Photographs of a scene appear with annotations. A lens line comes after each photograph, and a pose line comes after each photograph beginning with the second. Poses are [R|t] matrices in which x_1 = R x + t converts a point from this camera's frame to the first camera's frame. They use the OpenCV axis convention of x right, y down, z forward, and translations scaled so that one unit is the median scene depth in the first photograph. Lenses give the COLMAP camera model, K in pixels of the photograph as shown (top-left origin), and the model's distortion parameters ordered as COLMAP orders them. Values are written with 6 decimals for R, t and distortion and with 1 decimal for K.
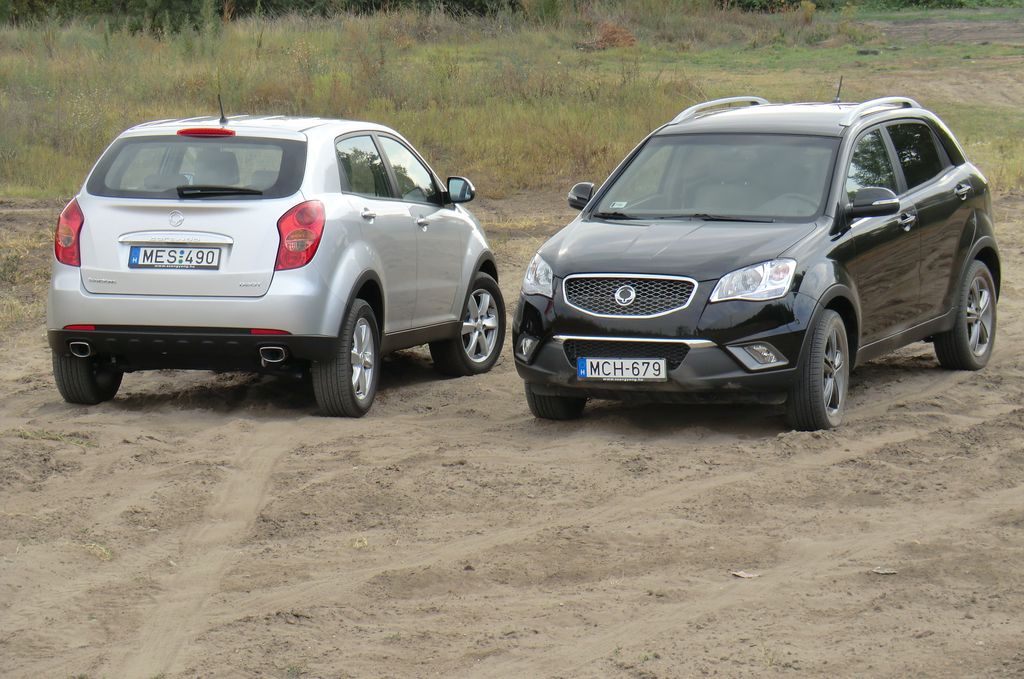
lens RADIAL K [[3921.0, 0, 518.7], [0, 3921.0, 331.8], [0, 0, 1]] dist [0.358152, 0.000000]
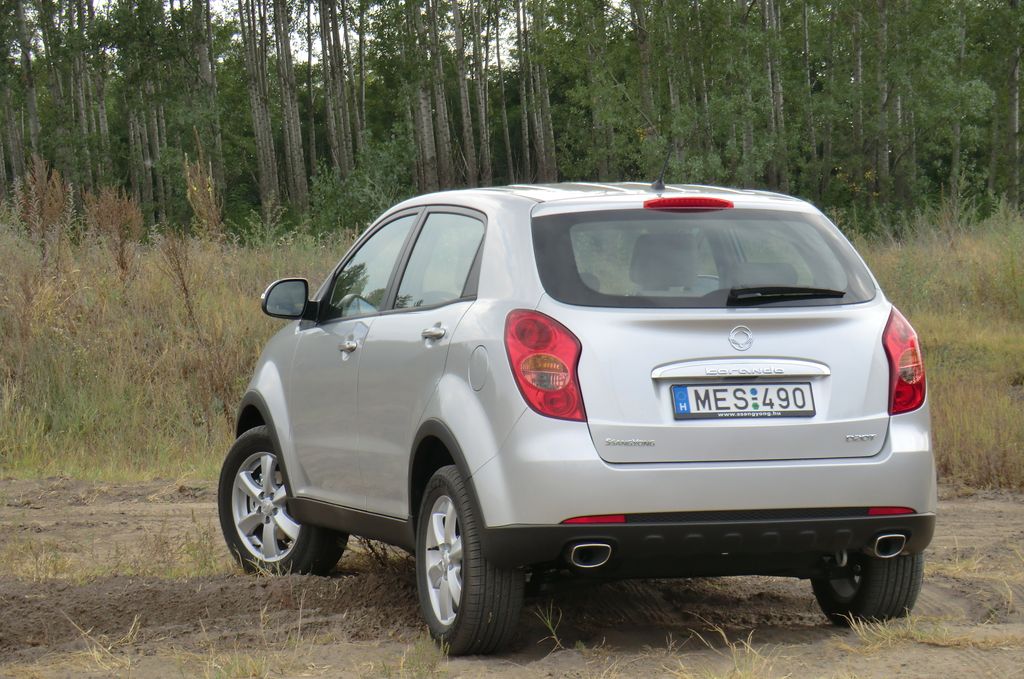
lens RADIAL K [[3921.0, 0, 521.4], [0, 3921.0, 346.8], [0, 0, 1]] dist [0.358152, 0.000000]
pose [[0.847758, -0.025586, 0.529766, -0.447179], [0.050721, 0.998169, -0.032958, -0.008584], [-0.527952, 0.054811, 0.847503, 0.488516]]
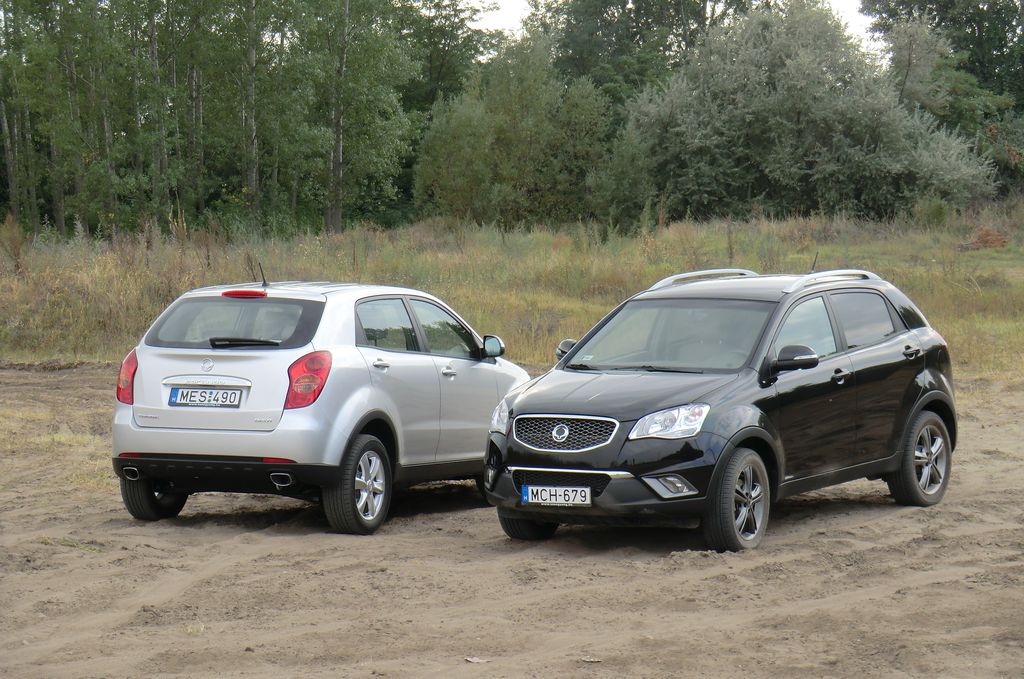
lens RADIAL K [[3339.3, 0, 507.3], [0, 3339.3, 345.5], [0, 0, 1]] dist [0.231408, 0.000000]
pose [[0.985401, 0.008571, -0.170034, 0.176868], [-0.016366, 0.998876, -0.044493, 0.009145], [0.169462, 0.046626, 0.984433, 0.010096]]
